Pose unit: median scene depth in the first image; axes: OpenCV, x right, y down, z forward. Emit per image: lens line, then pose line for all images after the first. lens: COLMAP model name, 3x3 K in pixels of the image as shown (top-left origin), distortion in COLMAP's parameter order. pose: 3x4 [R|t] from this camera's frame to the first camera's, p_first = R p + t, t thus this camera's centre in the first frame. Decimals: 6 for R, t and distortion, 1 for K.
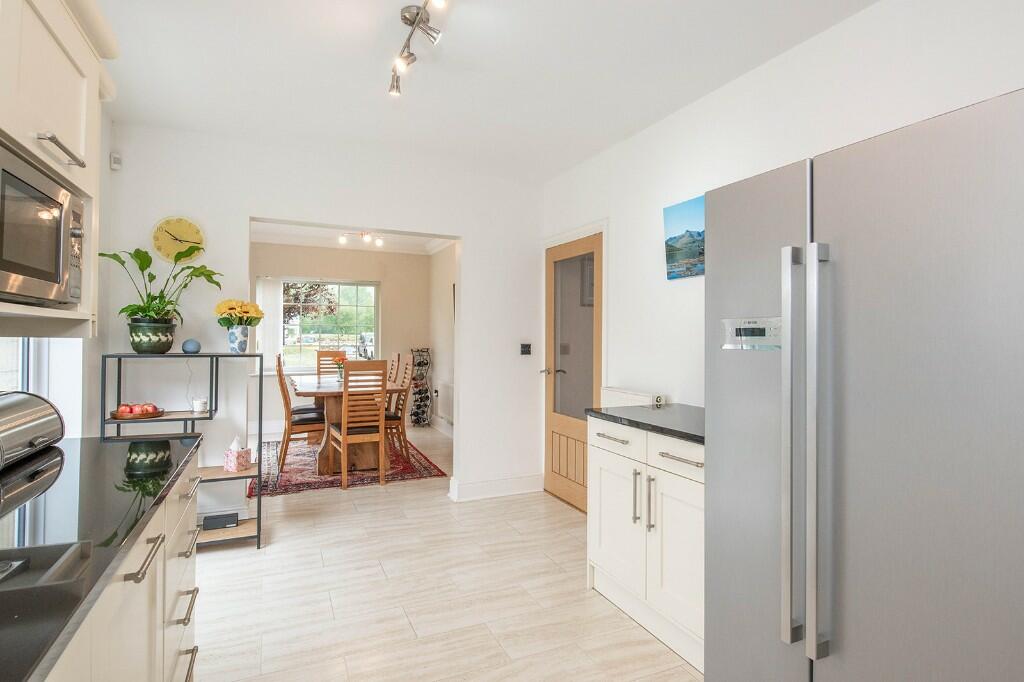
lens RADIAL K [[553.4, 0, 509.9], [0, 553.4, 332.0], [0, 0, 1]] dist [-0.010946, -0.001873]
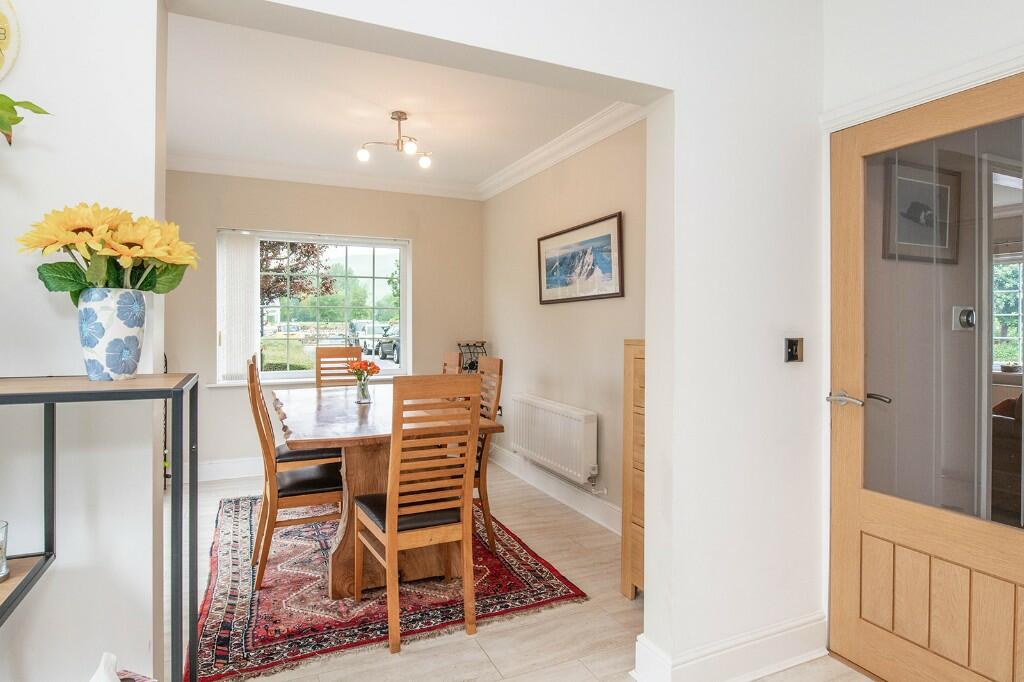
lens RADIAL K [[553.4, 0, 498.4], [0, 553.4, 325.8], [0, 0, 1]] dist [-0.010946, -0.001873]
pose [[0.999872, -0.004188, 0.015414, -0.201496], [0.004004, 0.999921, 0.011923, 0.004219], [-0.015463, -0.011860, 0.999810, 0.495434]]
